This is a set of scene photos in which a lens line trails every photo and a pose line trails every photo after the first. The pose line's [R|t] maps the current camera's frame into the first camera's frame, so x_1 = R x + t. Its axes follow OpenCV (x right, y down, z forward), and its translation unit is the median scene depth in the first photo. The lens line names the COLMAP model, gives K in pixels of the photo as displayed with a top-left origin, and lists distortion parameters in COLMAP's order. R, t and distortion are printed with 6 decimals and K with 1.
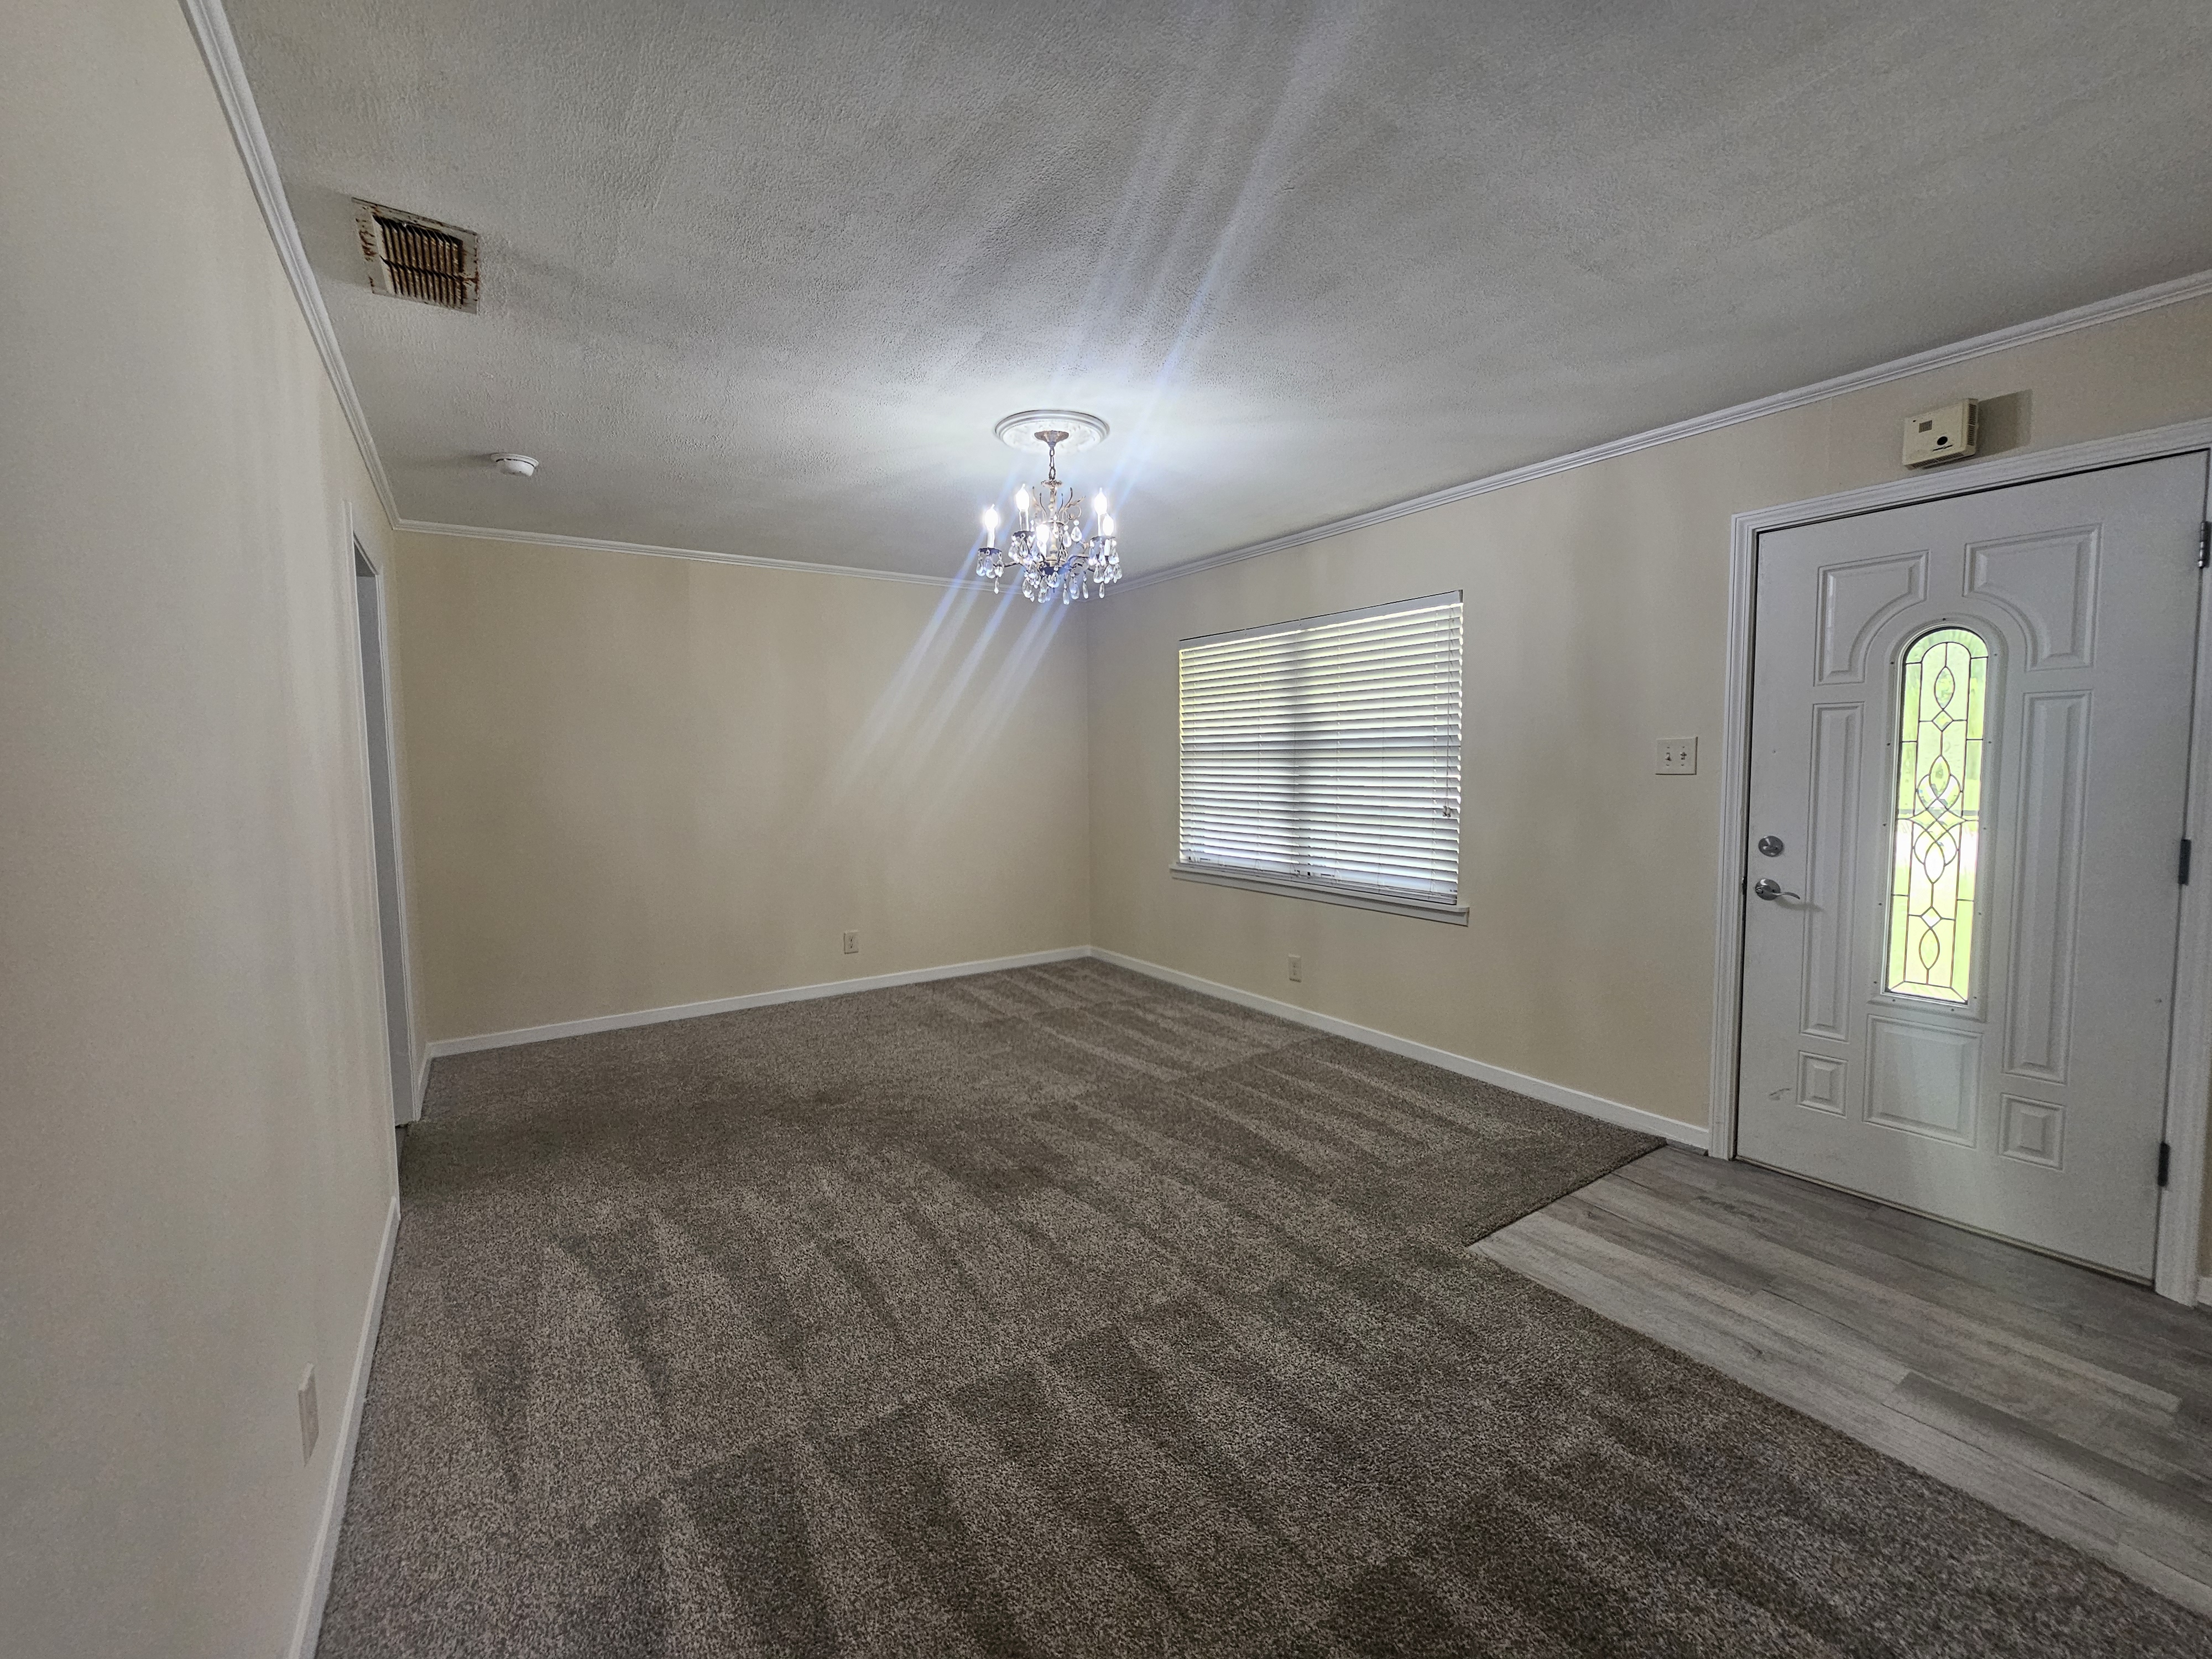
lens RADIAL K [[890.5, 0, 1110.0], [0, 890.5, 823.7], [0, 0, 1]] dist [-0.000599, -0.000256]
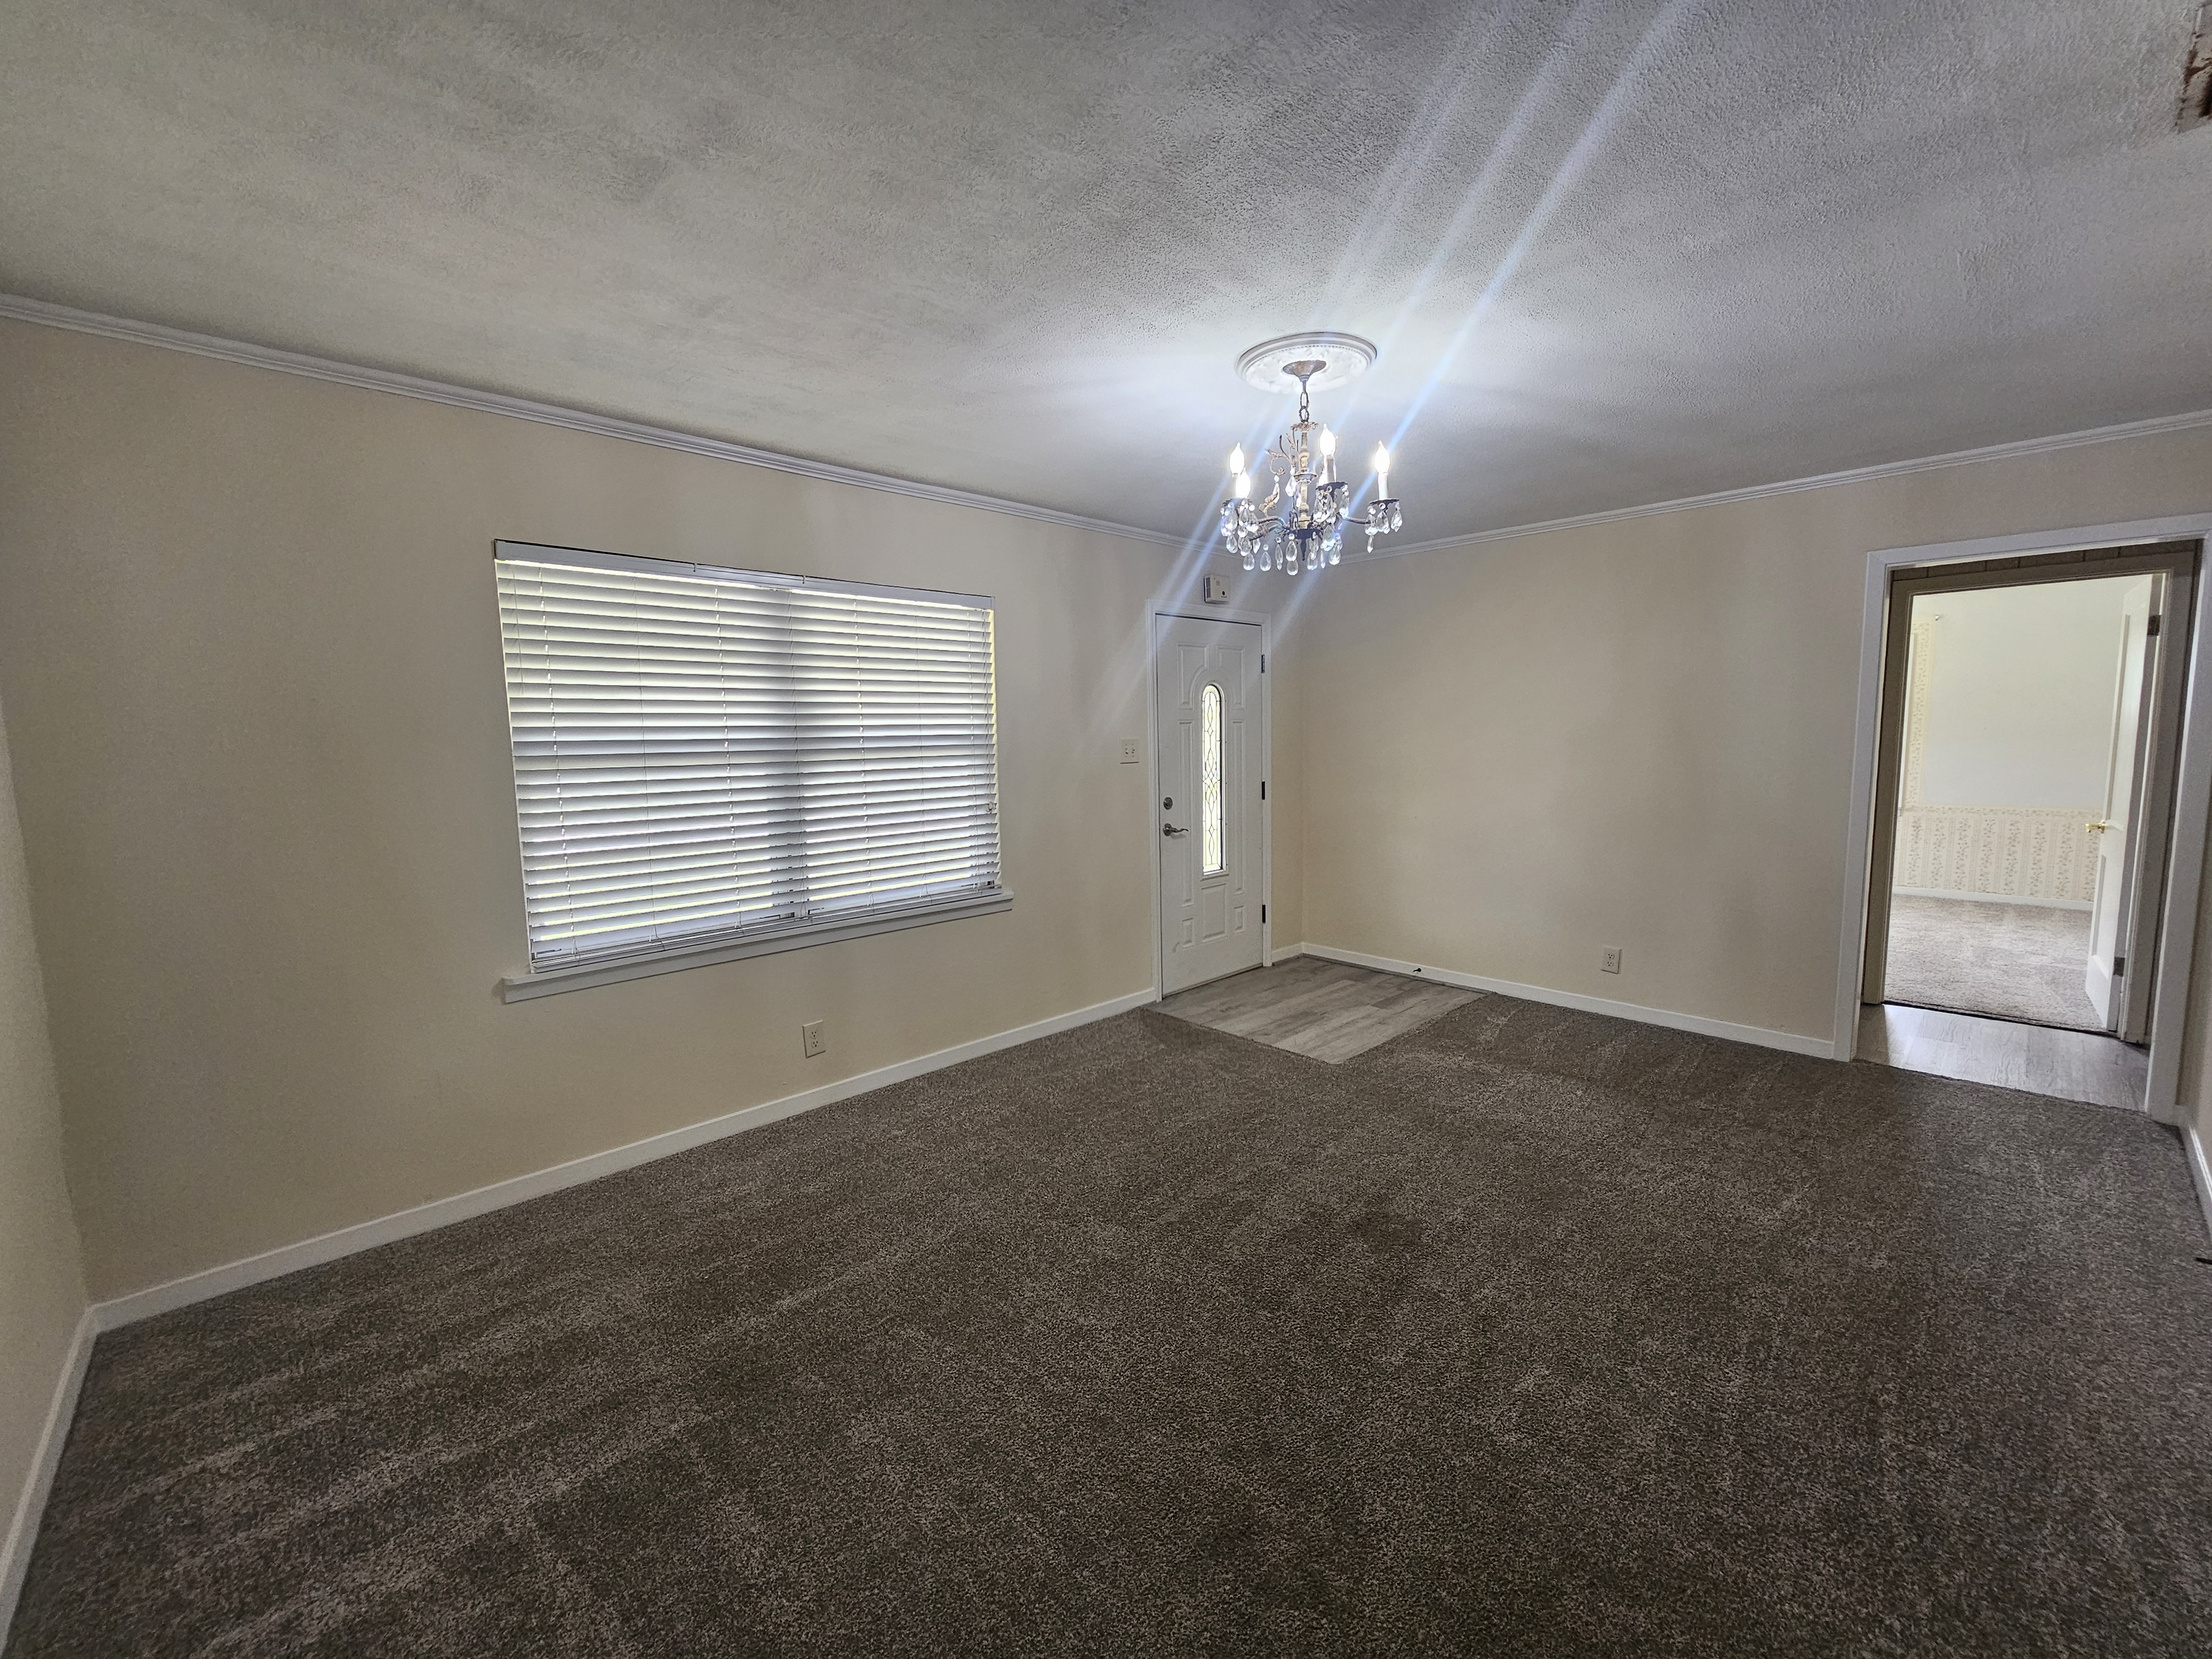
lens RADIAL K [[890.5, 0, 1109.4], [0, 890.5, 829.7], [0, 0, 1]] dist [-0.000599, -0.000256]
pose [[-0.144991, -0.095267, 0.984836, -0.848646], [0.091137, 0.989836, 0.109169, -0.112385], [-0.985227, 0.105584, -0.134835, 1.276243]]
